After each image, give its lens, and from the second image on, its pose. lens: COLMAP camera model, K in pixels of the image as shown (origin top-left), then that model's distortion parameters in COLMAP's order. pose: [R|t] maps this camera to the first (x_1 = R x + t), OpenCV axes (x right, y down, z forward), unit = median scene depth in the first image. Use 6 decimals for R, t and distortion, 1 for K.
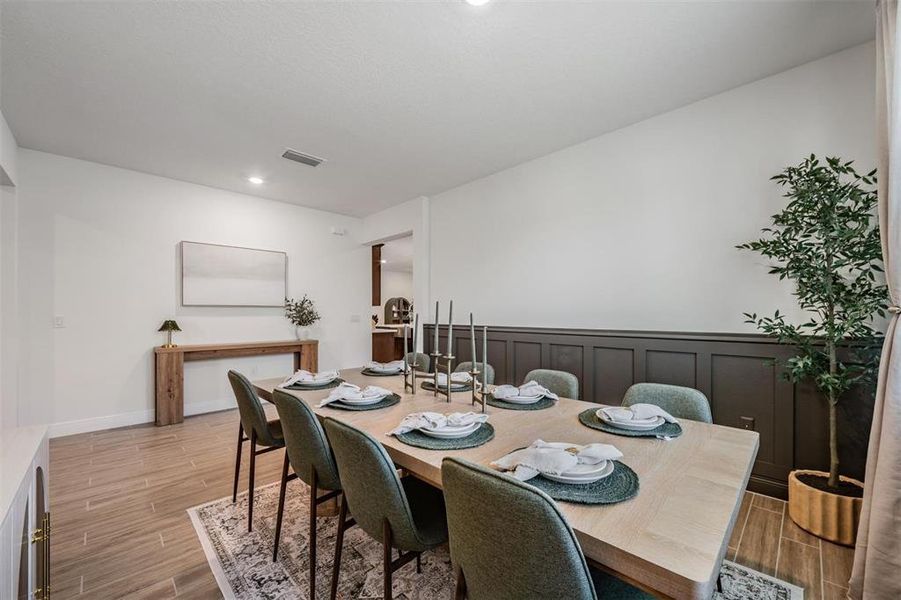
lens RADIAL K [[359.4, 0, 453.8], [0, 359.4, 313.7], [0, 0, 1]] dist [0.000235, -0.000016]
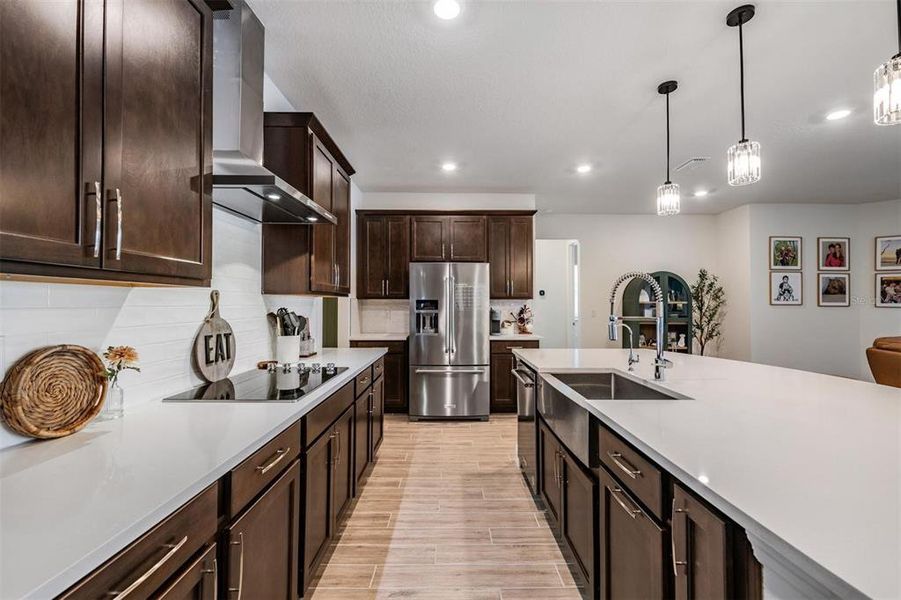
lens RADIAL K [[370.7, 0, 449.9], [0, 370.7, 298.0], [0, 0, 1]] dist [-0.017176, -0.000055]
pose [[0.723020, -0.008391, -0.690776, -0.157470], [-0.001900, 0.999898, -0.014134, -0.042470], [0.690825, 0.011532, 0.722930, 3.011400]]
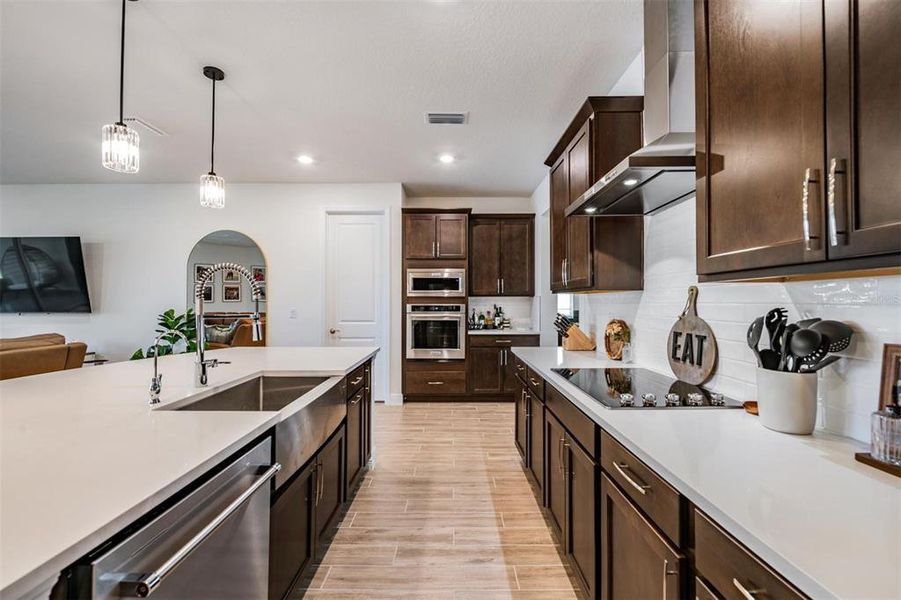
lens RADIAL K [[367.0, 0, 451.1], [0, 367.0, 297.8], [0, 0, 1]] dist [0.000326, -0.006595]
pose [[-0.708443, 0.008099, 0.705721, -1.308396], [-0.000450, 0.999929, -0.011928, -0.036584], [-0.705768, -0.008768, -0.708389, 4.154198]]
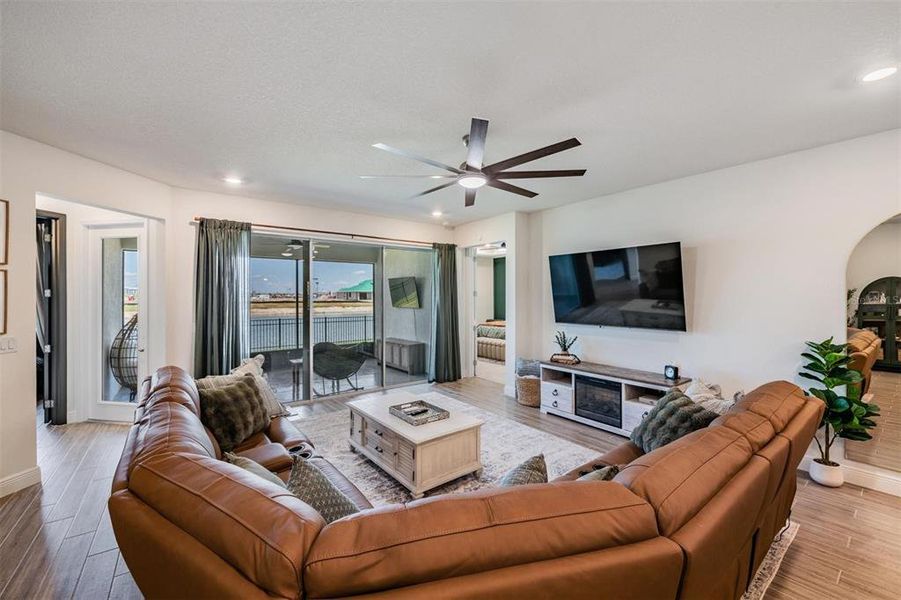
lens RADIAL K [[360.2, 0, 447.2], [0, 360.2, 292.8], [0, 0, 1]] dist [-0.013696, -0.000255]
pose [[0.141673, 0.007874, 0.989882, -0.235385], [0.000088, 0.999968, -0.007967, -0.145914], [-0.989913, 0.001216, 0.141668, 5.040049]]
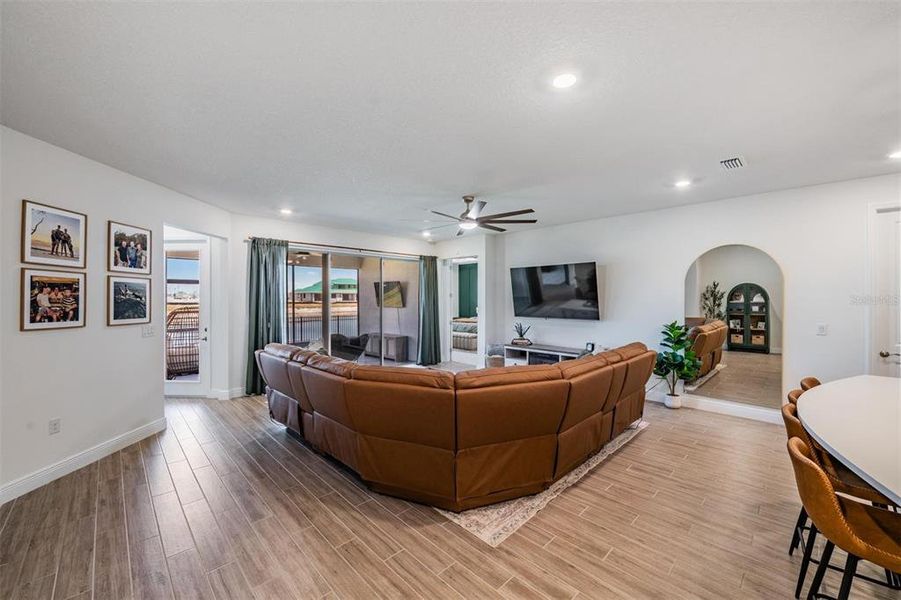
lens RADIAL K [[354.7, 0, 447.4], [0, 354.7, 297.8], [0, 0, 1]] dist [-0.011634, -0.000098]
pose [[0.015603, -0.001984, 0.999876, -0.991973], [-0.000438, 0.999998, 0.001991, -0.144329], [-0.999878, -0.000469, 0.015602, 5.226576]]
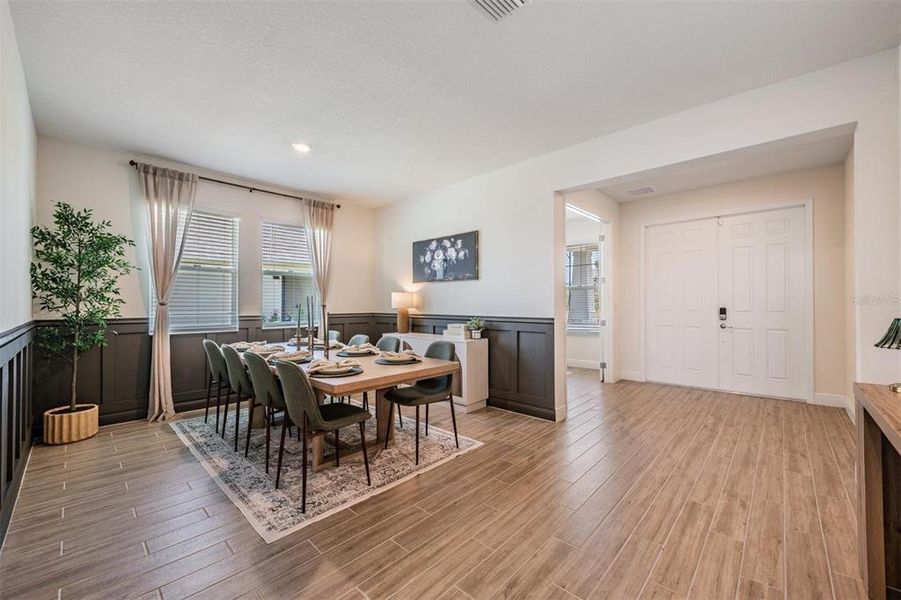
lens RADIAL K [[358.6, 0, 453.3], [0, 358.6, 302.4], [0, 0, 1]] dist [-0.008048, -0.003484]
pose [[-0.999050, 0.003735, -0.043407, -0.562268], [0.004006, 0.999973, -0.006166, -0.007239], [0.043383, -0.006335, -0.999038, 2.437055]]
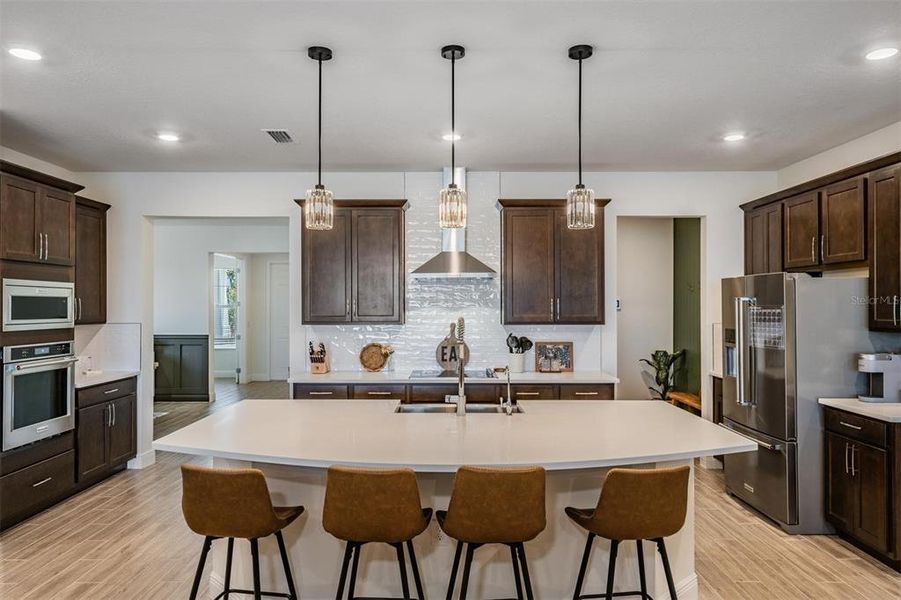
lens RADIAL K [[588.8, 0, 450.6], [0, 588.8, 302.7], [0, 0, 1]] dist [0.006131, 0.000319]
pose [[-0.703057, -0.002728, -0.711128, 0.702737], [0.002166, 0.999980, -0.005978, -0.145135], [0.711130, -0.005743, -0.703037, 5.039955]]
